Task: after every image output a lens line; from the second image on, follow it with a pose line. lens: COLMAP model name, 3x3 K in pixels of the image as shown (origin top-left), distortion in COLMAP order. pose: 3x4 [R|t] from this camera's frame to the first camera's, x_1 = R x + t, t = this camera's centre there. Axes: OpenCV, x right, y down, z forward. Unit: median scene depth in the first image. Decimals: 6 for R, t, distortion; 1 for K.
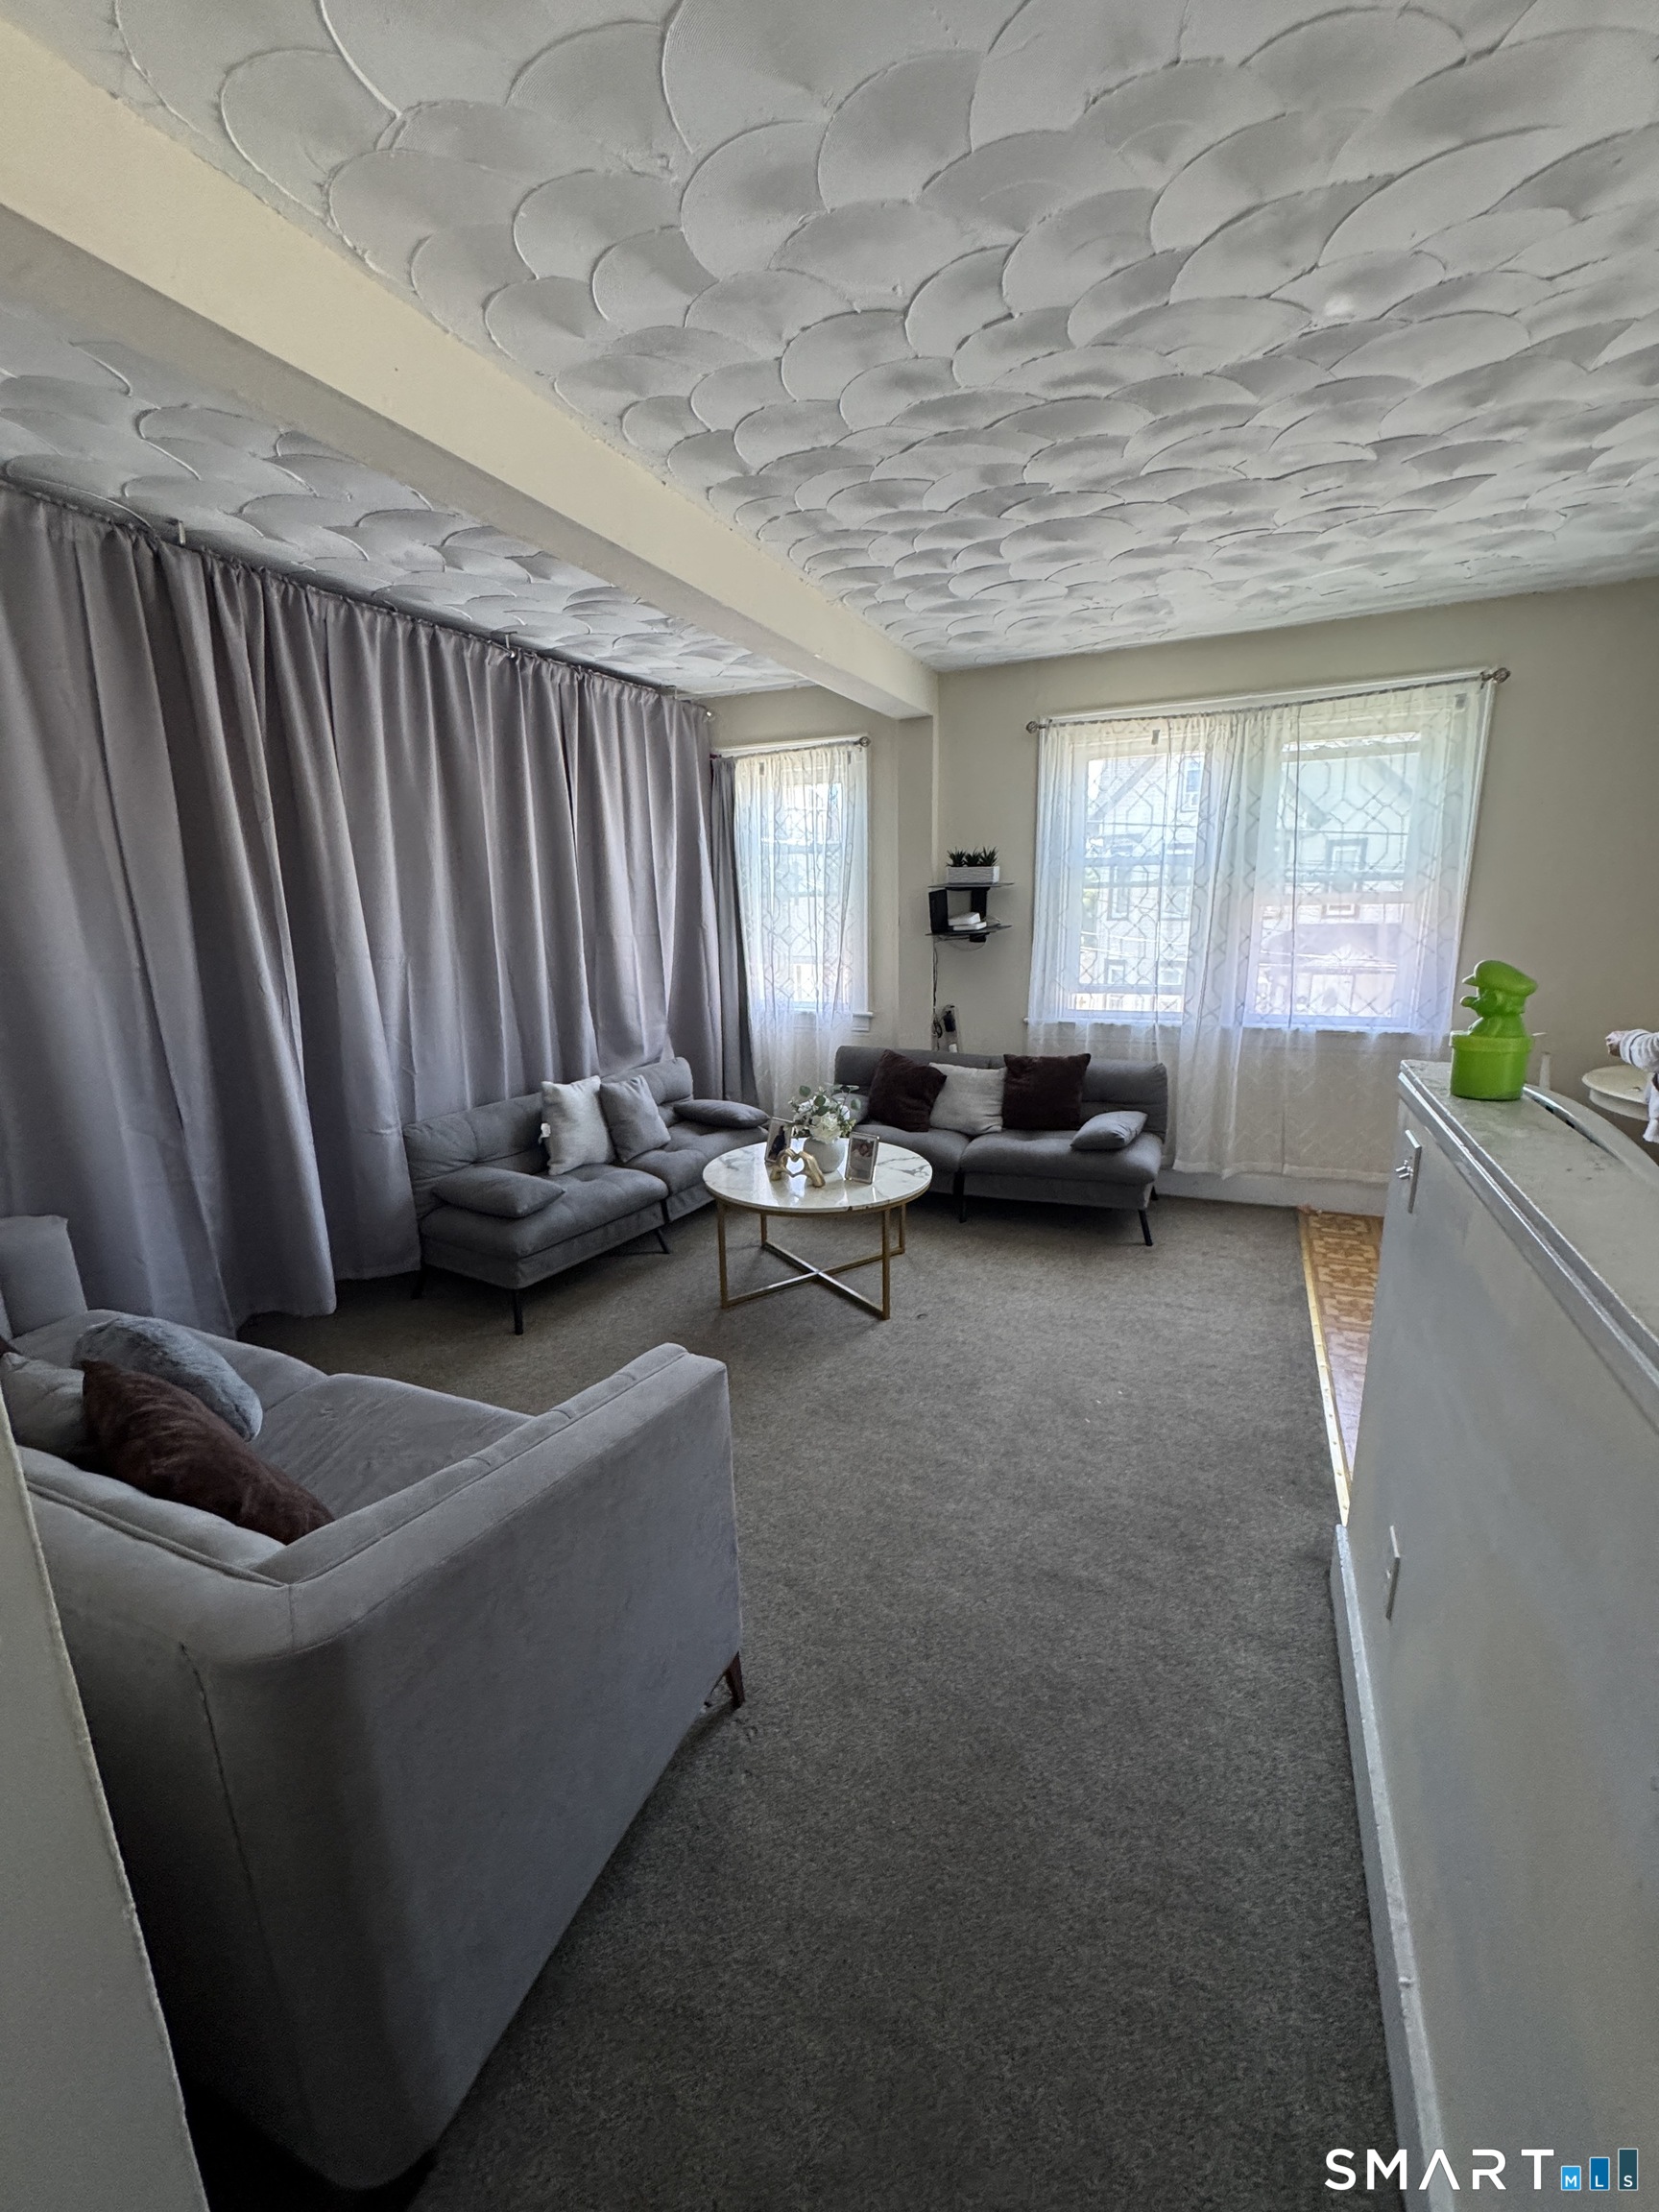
lens RADIAL K [[880.2, 0, 828.2], [0, 880.2, 1107.5], [0, 0, 1]] dist [-0.004342, -0.000258]
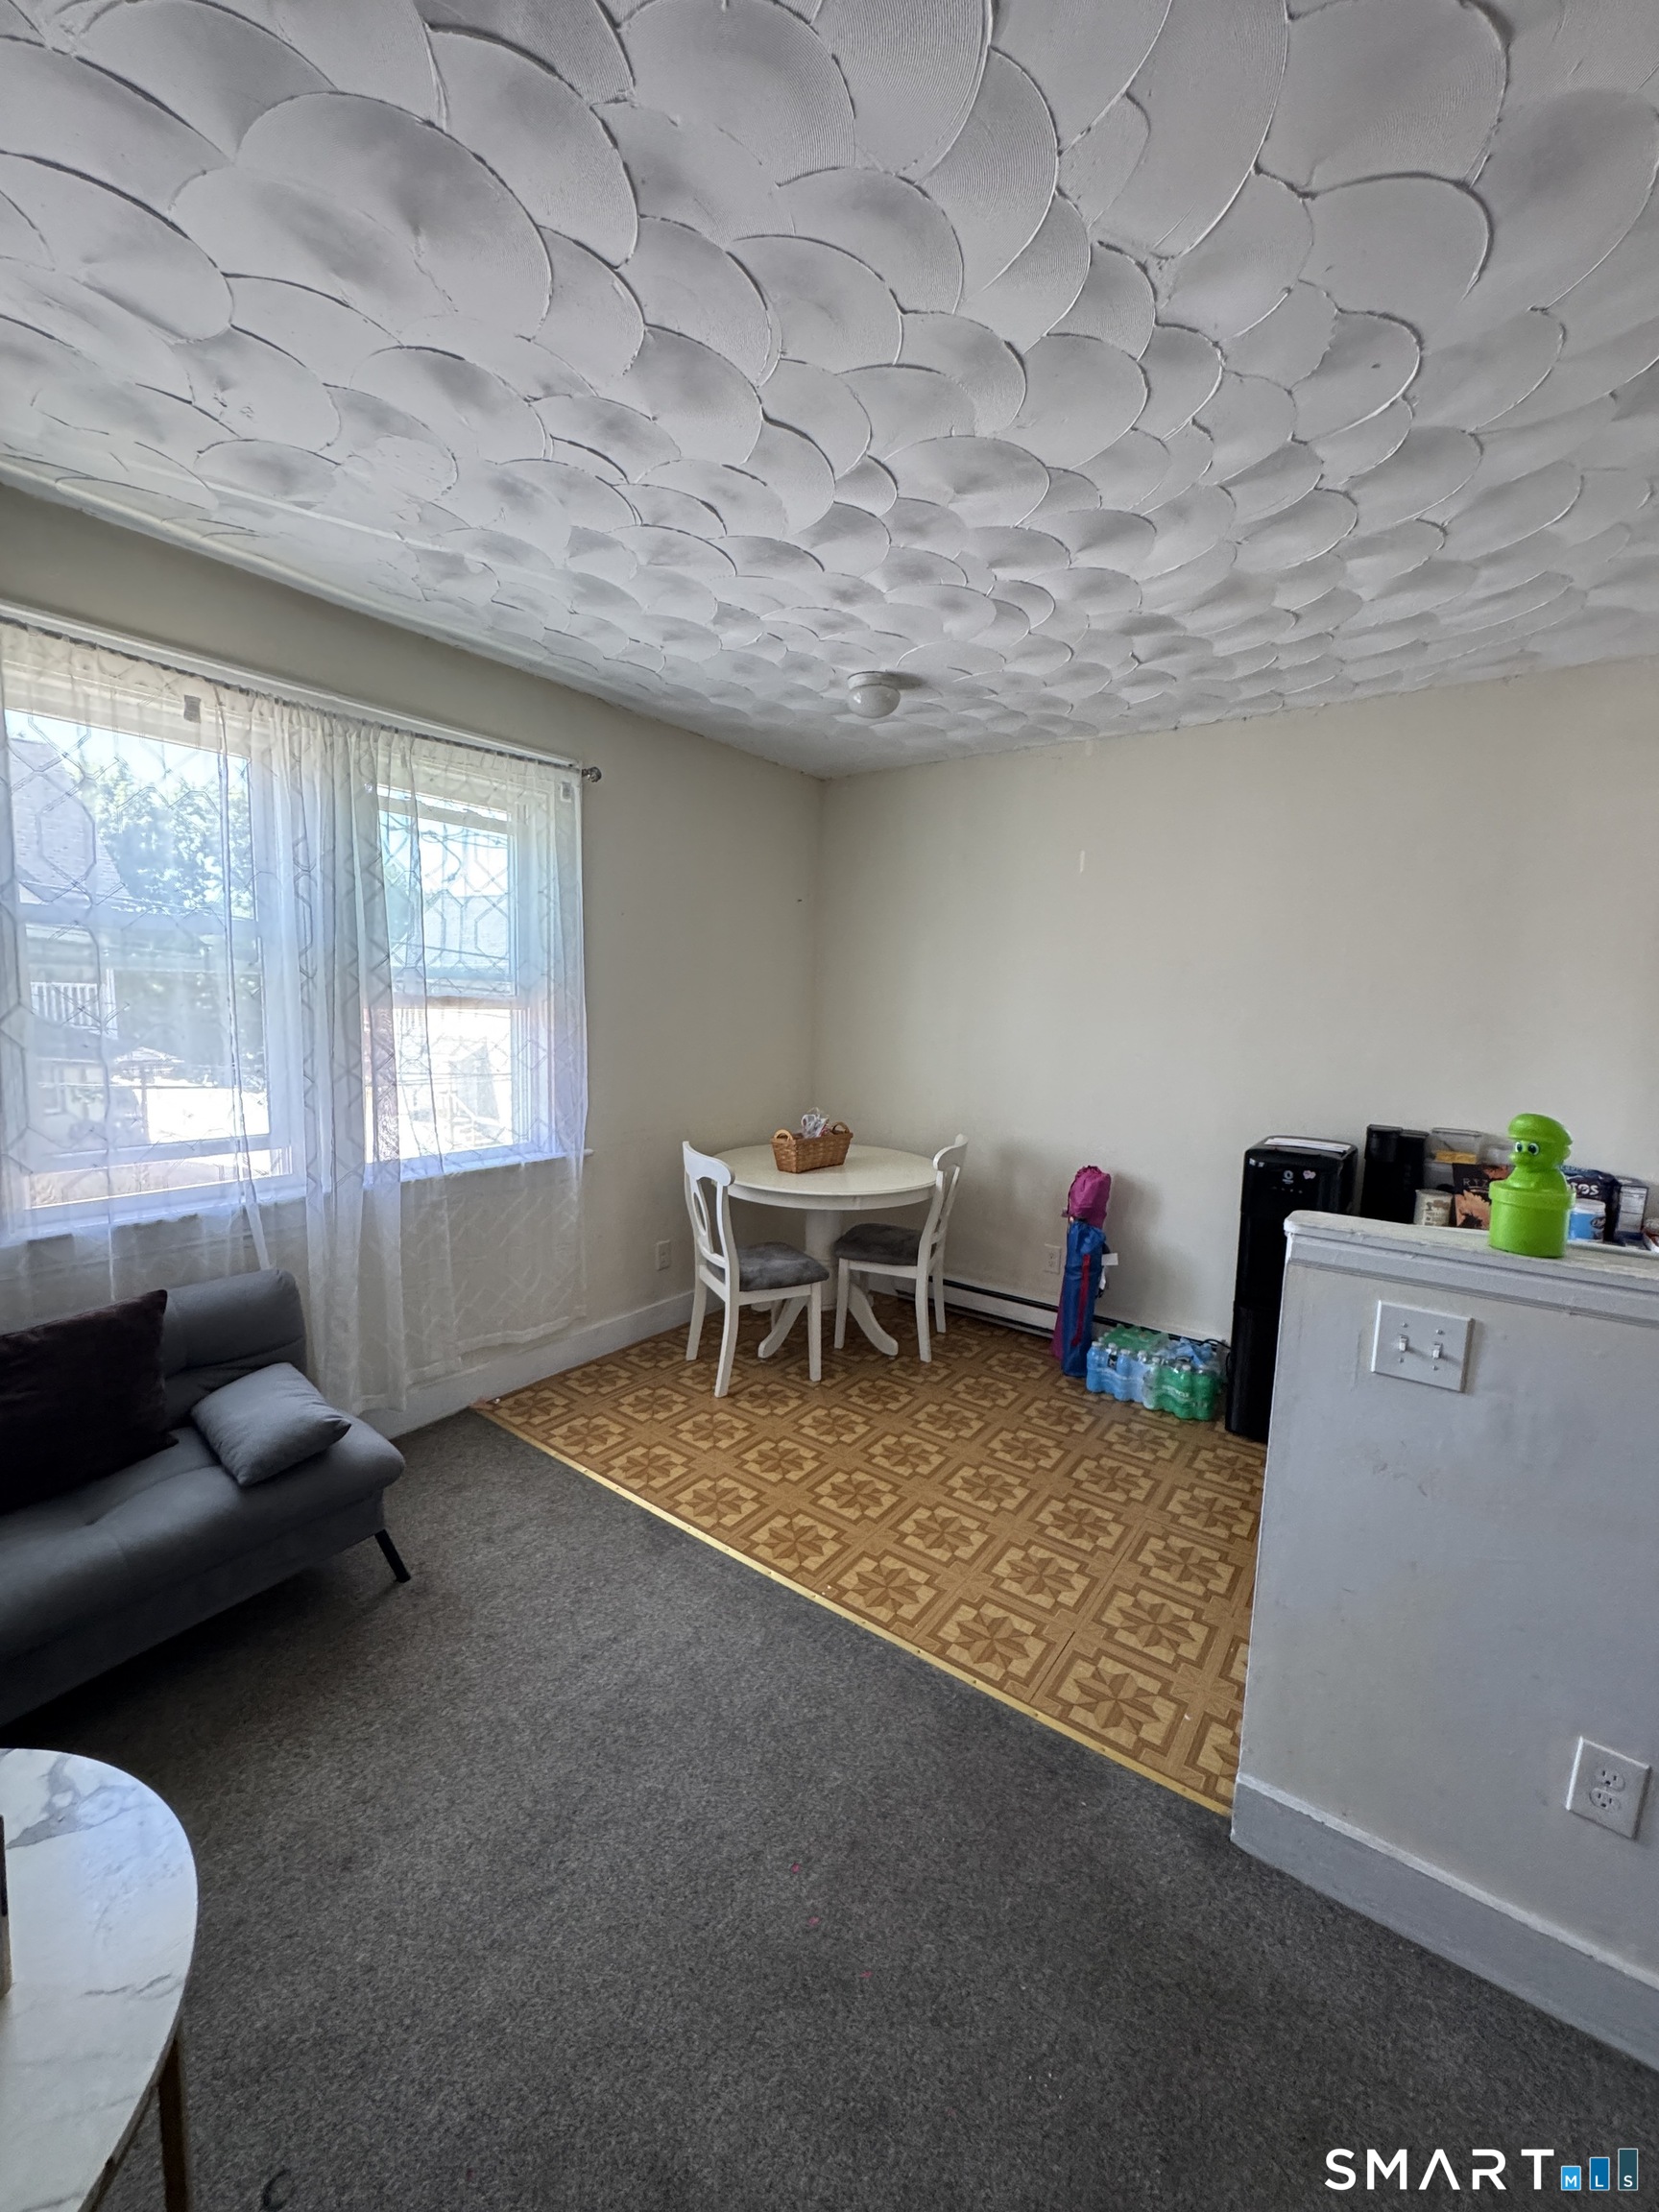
lens RADIAL K [[880.2, 0, 830.3], [0, 880.2, 1108.9], [0, 0, 1]] dist [-0.004342, -0.000258]
pose [[0.198278, -0.091938, 0.975824, -0.136699], [0.186355, 0.980967, 0.054557, -0.146264], [-0.962267, 0.171033, 0.211637, 0.622056]]
